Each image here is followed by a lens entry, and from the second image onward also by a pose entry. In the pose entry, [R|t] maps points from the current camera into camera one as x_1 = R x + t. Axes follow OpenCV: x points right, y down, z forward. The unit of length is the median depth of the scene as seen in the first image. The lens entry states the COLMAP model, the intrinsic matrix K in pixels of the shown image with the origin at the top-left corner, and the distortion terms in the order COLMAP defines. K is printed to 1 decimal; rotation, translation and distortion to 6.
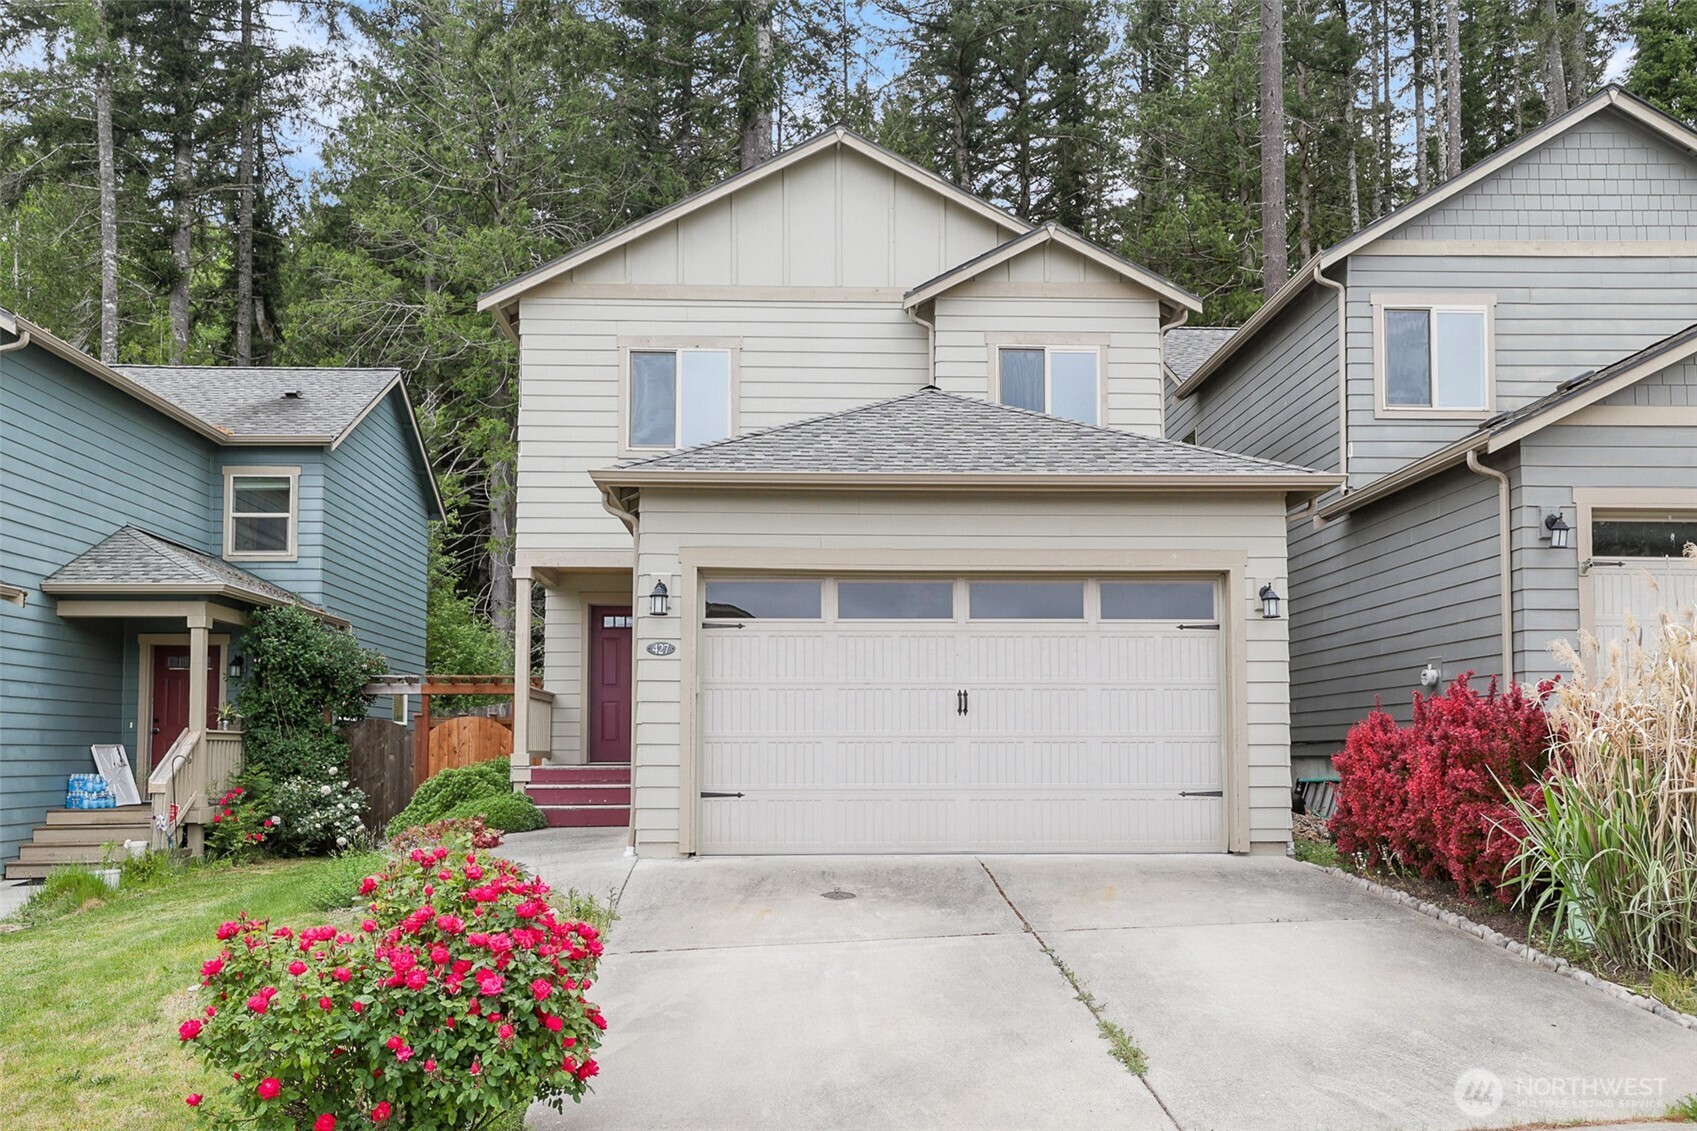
lens RADIAL K [[1387.3, 0, 847.6], [0, 1387.3, 501.9], [0, 0, 1]] dist [0.001451, 0.075624]
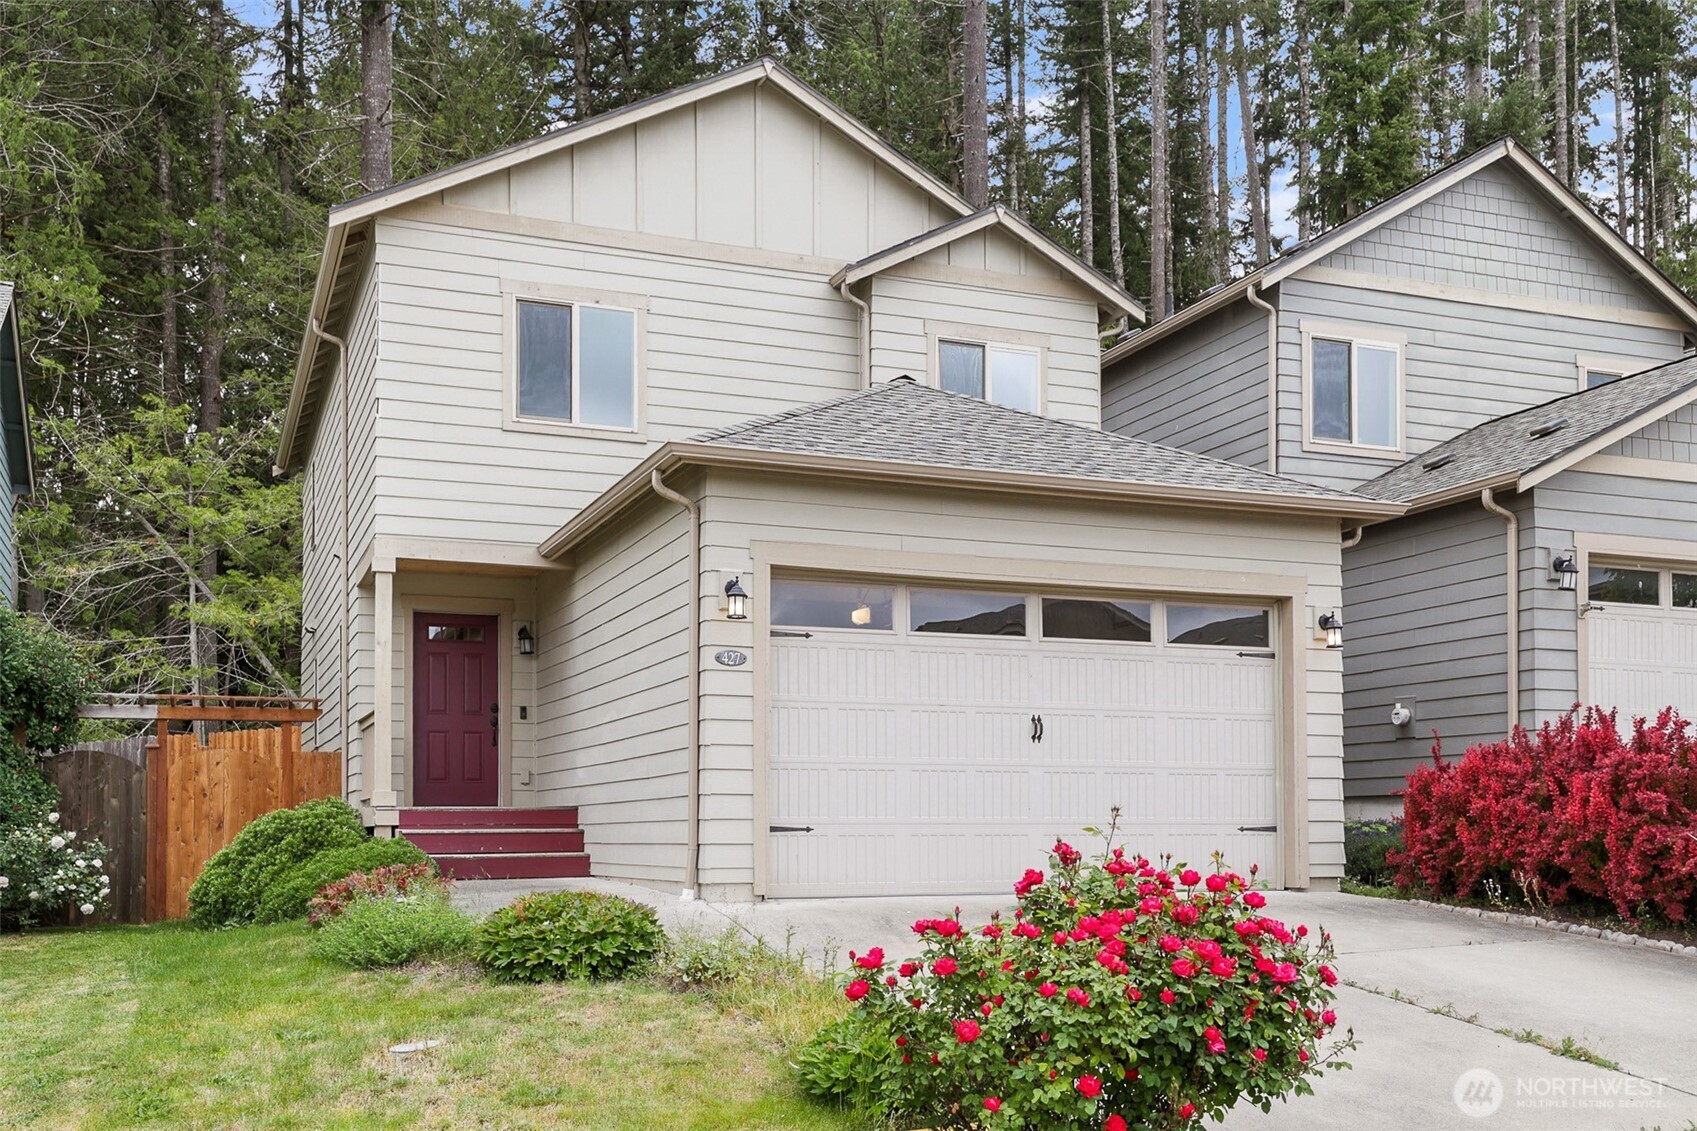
lens RADIAL K [[1673.2, 0, 848.5], [0, 1673.2, 565.5], [0, 0, 1]] dist [0.039032, 0.019884]
pose [[0.941297, 0.051740, 0.333592, -0.387334], [-0.059307, 0.998161, 0.012530, 0.030233], [-0.332330, -0.031579, 0.942634, 0.010383]]
